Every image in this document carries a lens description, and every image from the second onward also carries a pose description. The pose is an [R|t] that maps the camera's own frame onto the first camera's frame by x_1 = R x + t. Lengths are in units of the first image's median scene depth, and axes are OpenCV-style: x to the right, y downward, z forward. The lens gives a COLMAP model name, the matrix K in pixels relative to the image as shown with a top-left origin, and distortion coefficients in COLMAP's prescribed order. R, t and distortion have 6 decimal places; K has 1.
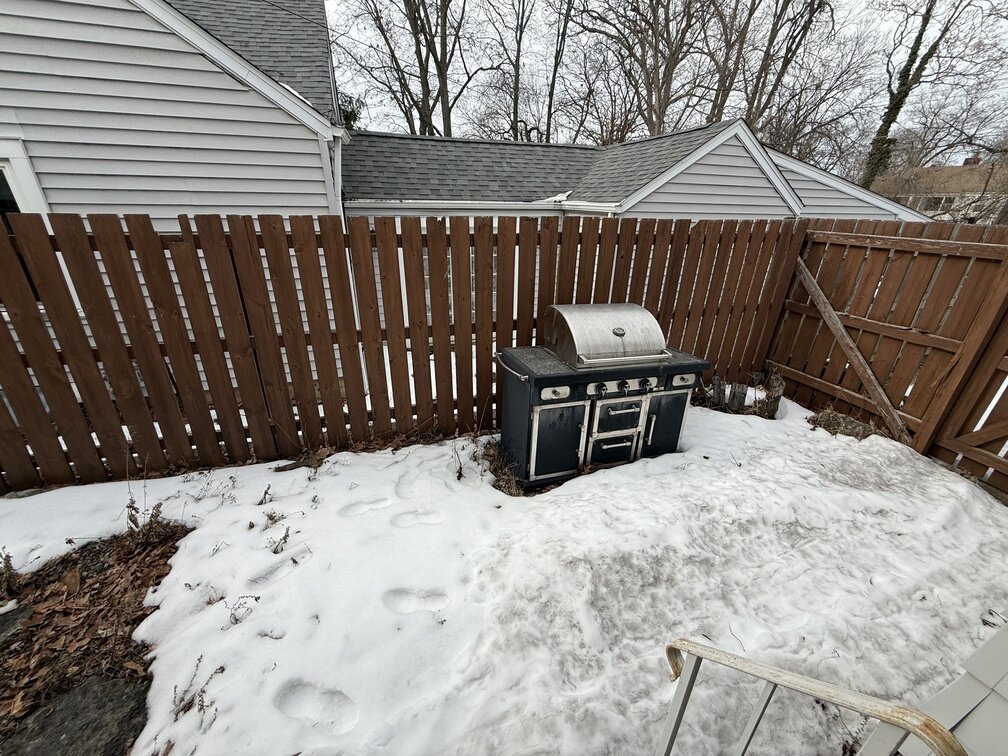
lens RADIAL K [[400.0, 0, 504.0], [0, 400.0, 378.0], [0, 0, 1]] dist [-0.000648, -0.000044]
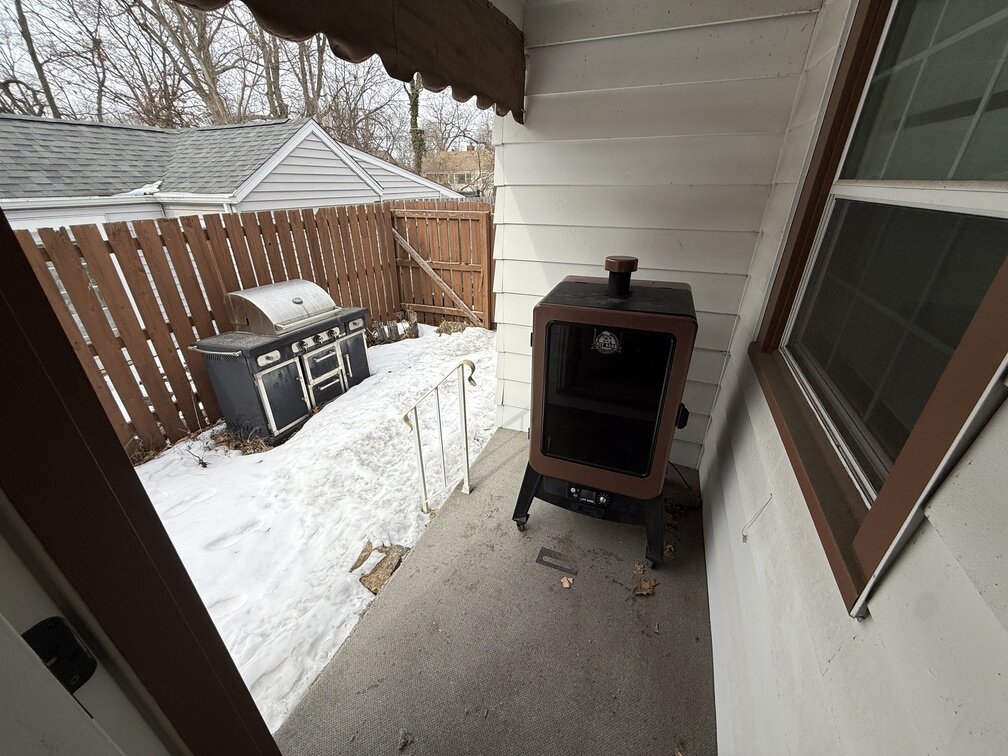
lens RADIAL K [[400.0, 0, 504.0], [0, 400.0, 378.0], [0, 0, 1]] dist [-0.000648, -0.000044]
pose [[0.647735, -0.356052, 0.673547, -0.204384], [0.323617, 0.928940, 0.179842, 0.084544], [-0.689718, 0.101481, 0.716931, -0.314810]]
